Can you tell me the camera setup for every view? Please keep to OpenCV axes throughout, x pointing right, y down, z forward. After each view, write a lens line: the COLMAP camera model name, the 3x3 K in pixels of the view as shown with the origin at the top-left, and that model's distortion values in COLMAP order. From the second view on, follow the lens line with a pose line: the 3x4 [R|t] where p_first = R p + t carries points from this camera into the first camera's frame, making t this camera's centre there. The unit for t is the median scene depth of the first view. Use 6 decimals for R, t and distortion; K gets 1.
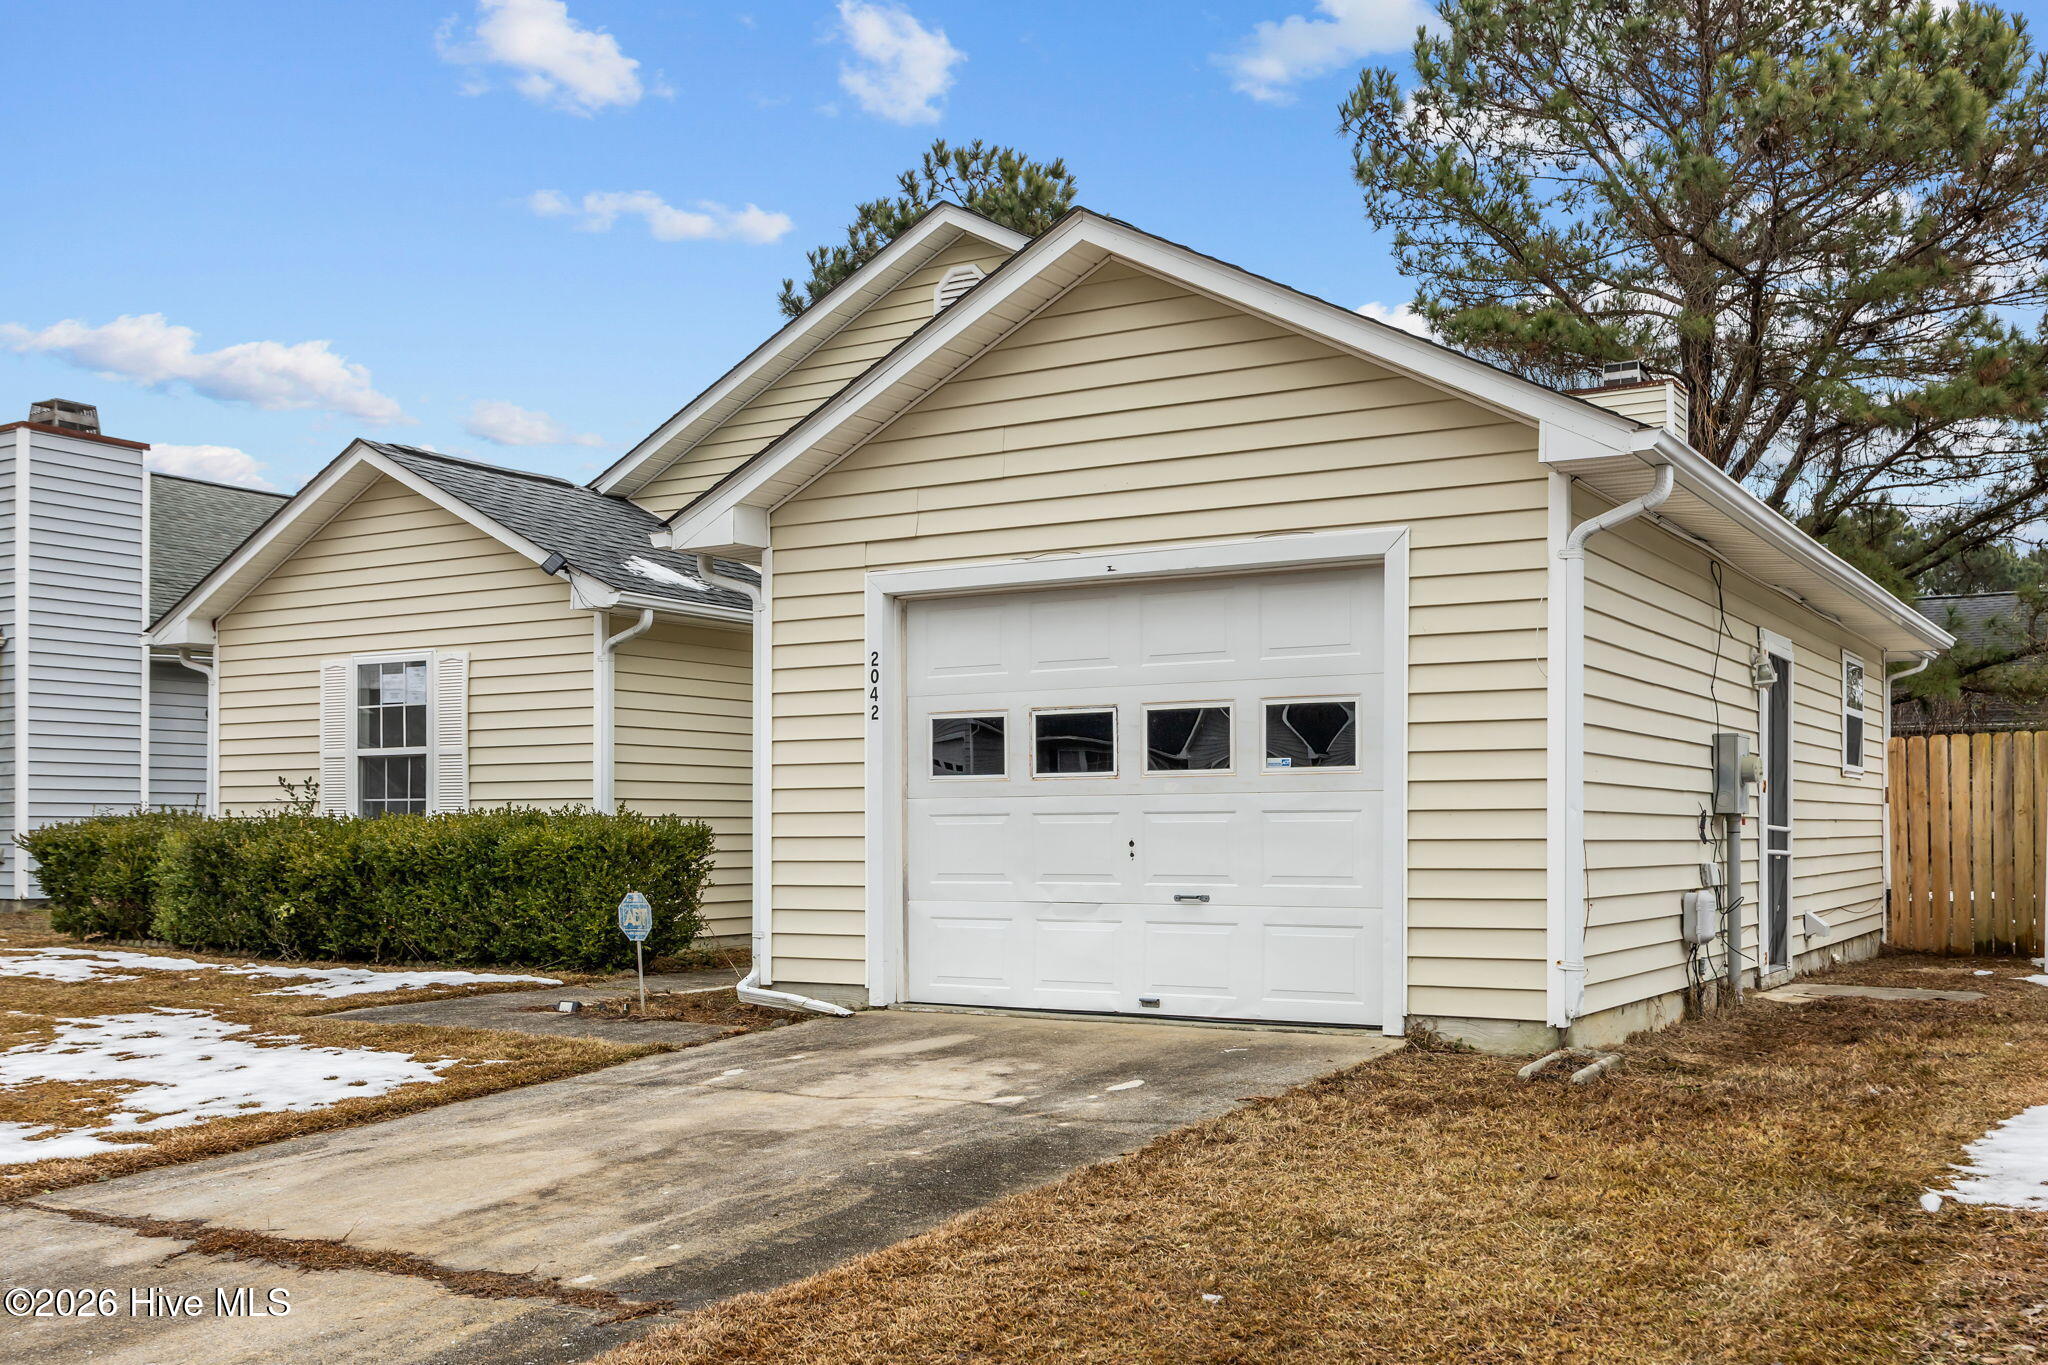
lens RADIAL K [[1974.5, 0, 952.3], [0, 1974.5, 827.8], [0, 0, 1]] dist [0.002519, 0.000000]
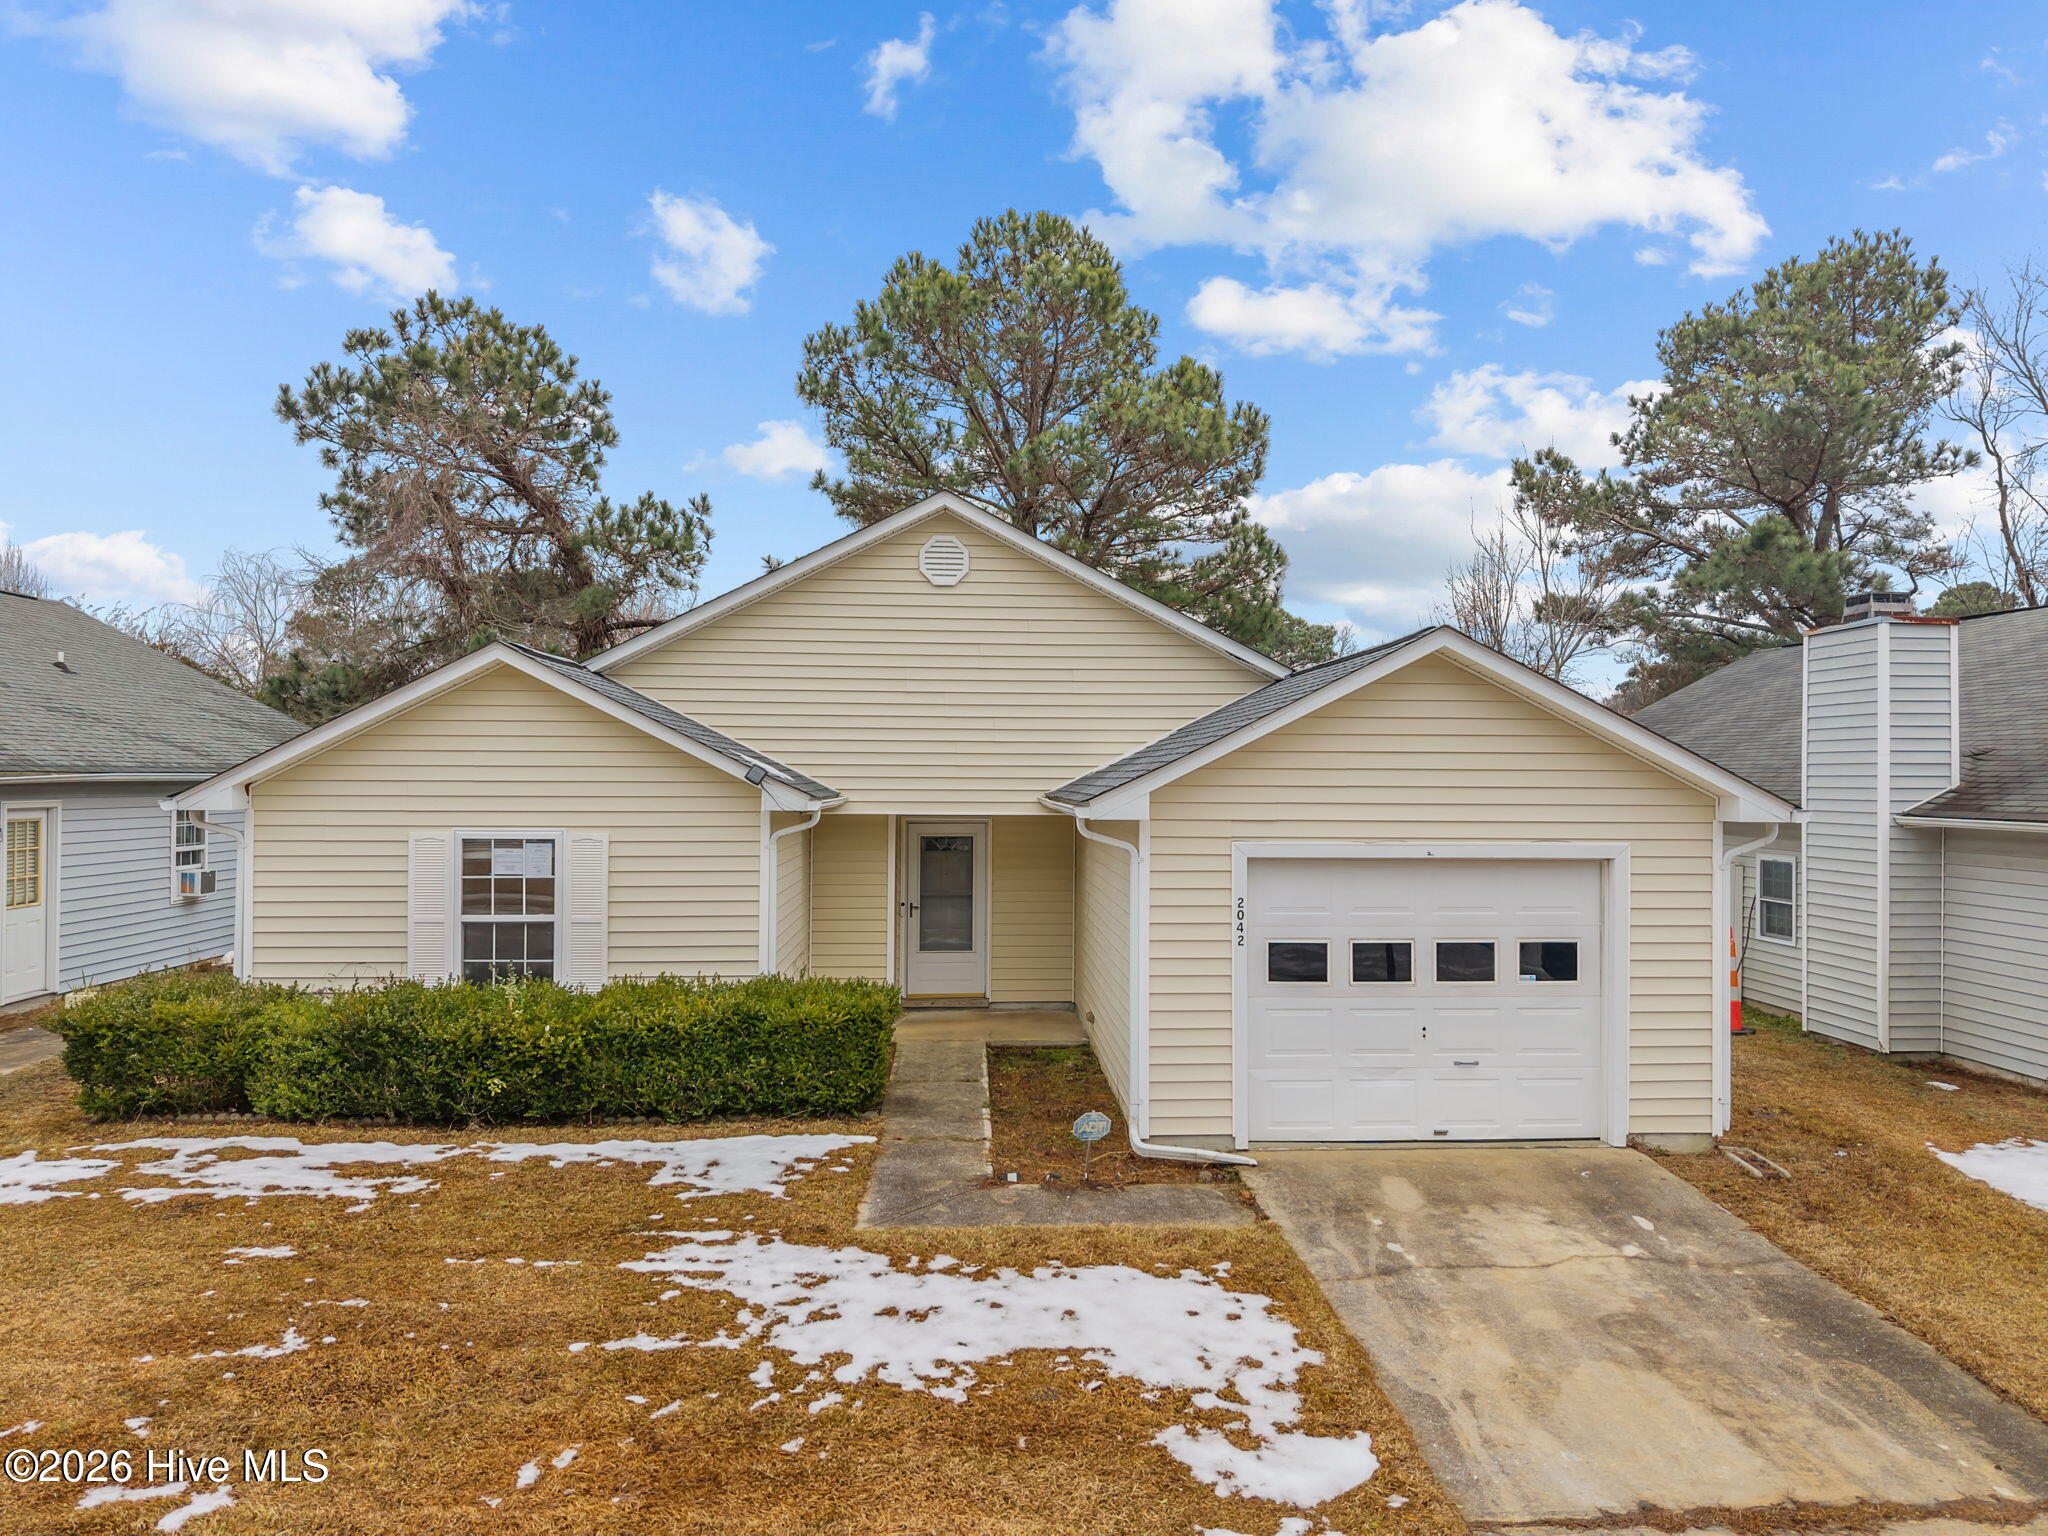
lens RADIAL K [[1429.6, 0, 1008.2], [0, 1429.6, 776.3], [0, 0, 1]] dist [0.027697, -0.026423]
pose [[0.815072, 0.001441, 0.579359, -0.557178], [-0.002539, 0.999996, 0.001084, -0.128309], [-0.579355, -0.002355, 0.815072, 0.189773]]
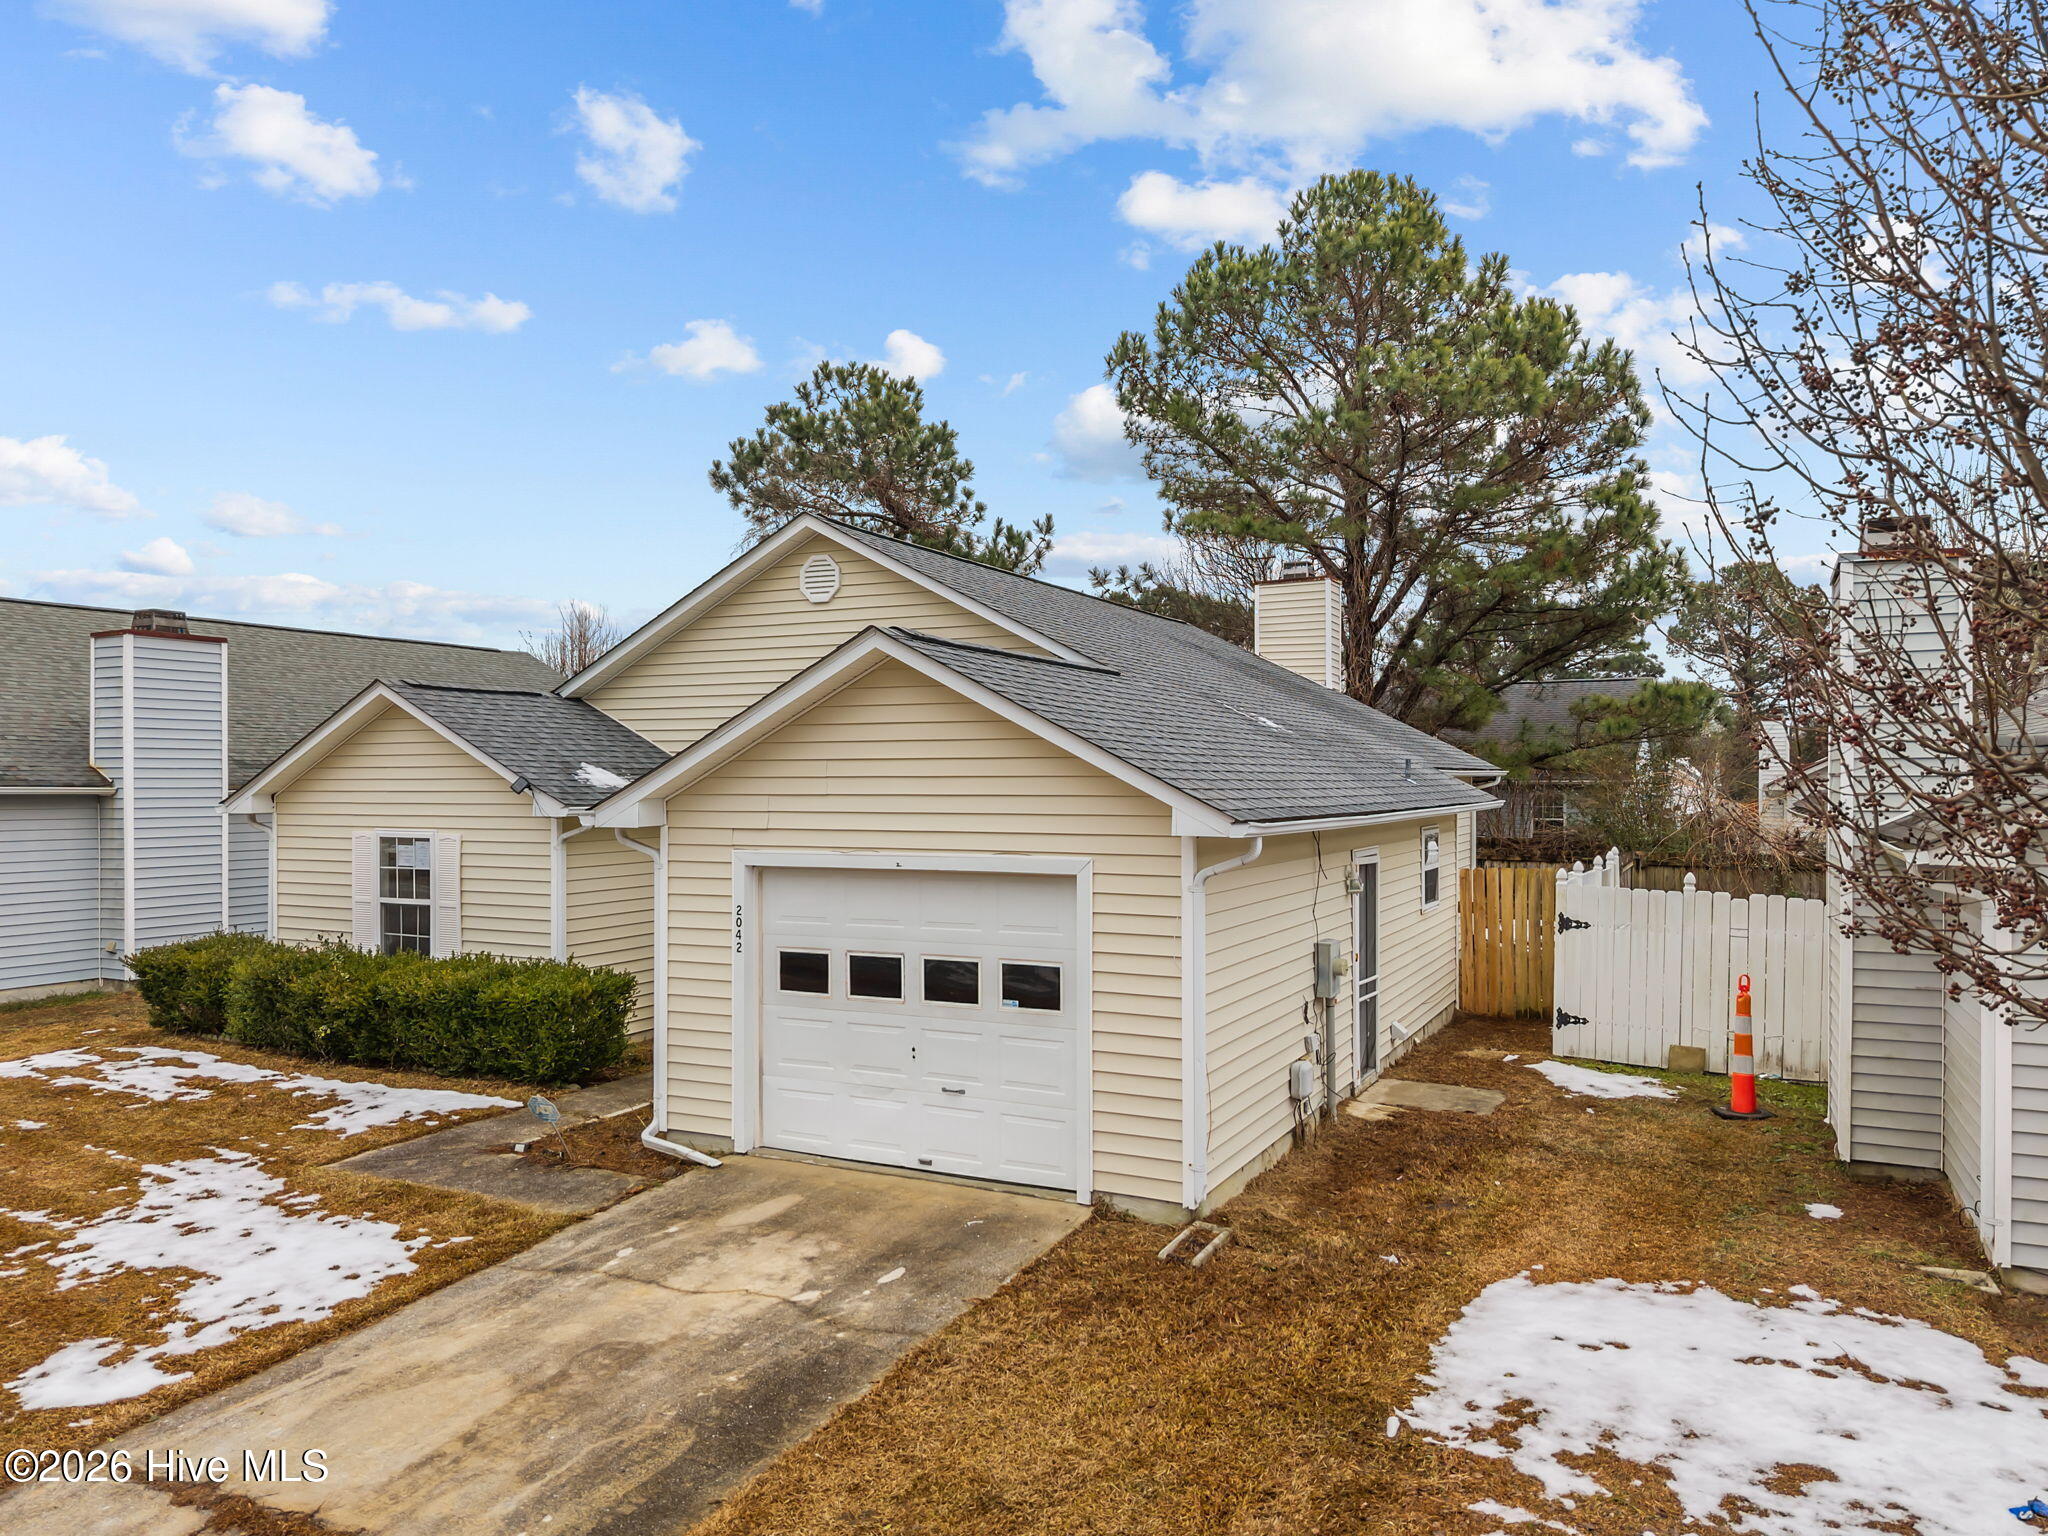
lens RADIAL K [[1429.6, 0, 965.5], [0, 1429.6, 787.4], [0, 0, 1]] dist [0.027697, -0.026423]
pose [[0.997188, -0.005445, 0.074742, 0.035336], [0.005120, 0.999977, 0.004533, -0.128828], [-0.074765, -0.004137, 0.997193, -0.033419]]
